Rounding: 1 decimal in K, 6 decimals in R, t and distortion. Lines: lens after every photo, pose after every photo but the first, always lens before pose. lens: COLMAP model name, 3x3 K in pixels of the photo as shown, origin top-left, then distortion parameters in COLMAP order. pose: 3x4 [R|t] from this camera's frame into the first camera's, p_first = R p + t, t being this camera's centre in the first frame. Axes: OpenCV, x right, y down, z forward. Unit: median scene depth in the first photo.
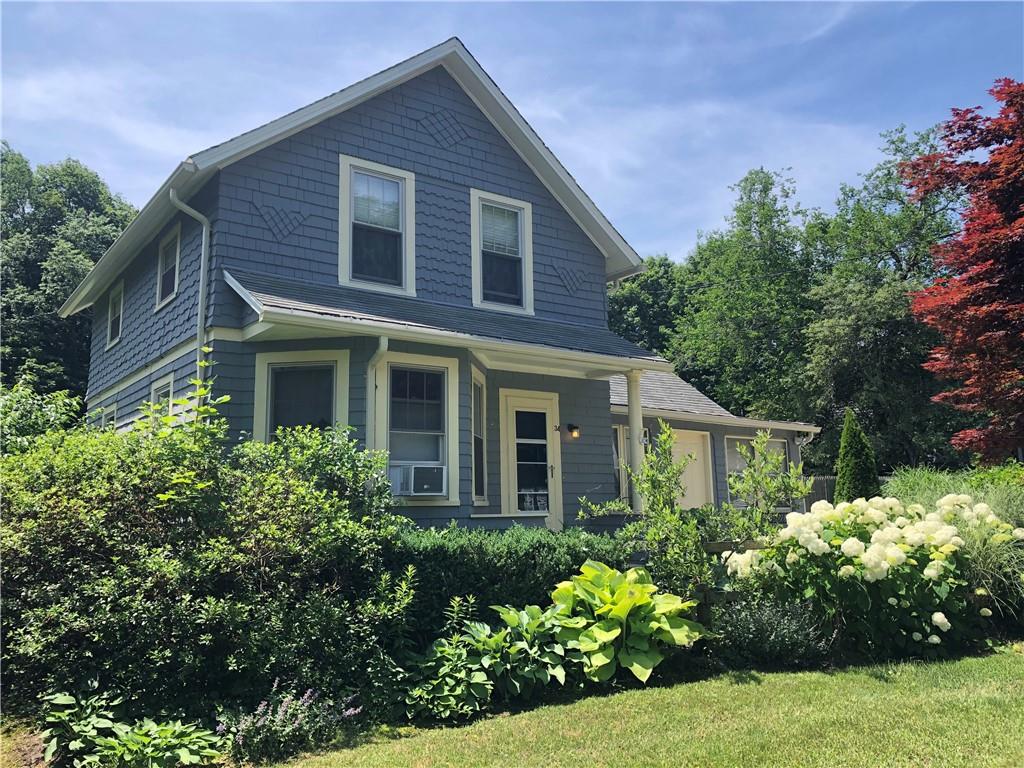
lens RADIAL K [[843.7, 0, 516.7], [0, 843.7, 382.6], [0, 0, 1]] dist [0.058515, -0.048073]
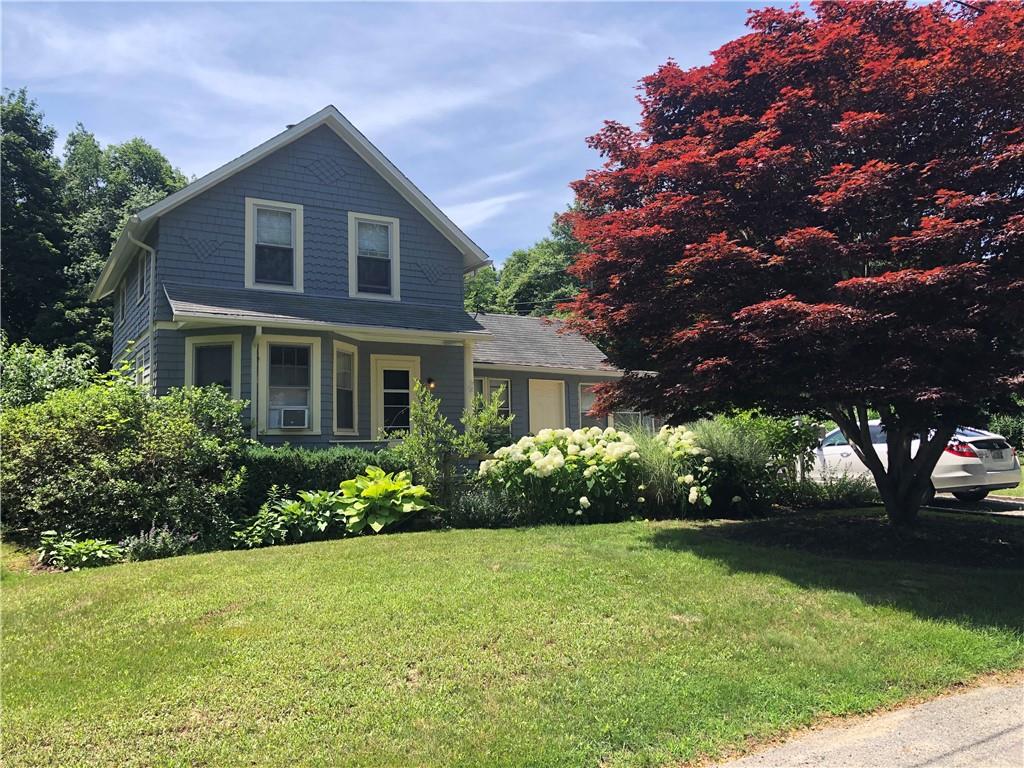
lens RADIAL K [[843.7, 0, 508.5], [0, 843.7, 383.6], [0, 0, 1]] dist [0.058515, -0.048073]
pose [[0.994741, -0.011366, -0.101789, 0.429436], [0.018485, 0.997427, 0.069272, -0.045973], [0.100739, -0.070789, 0.992391, -0.478766]]
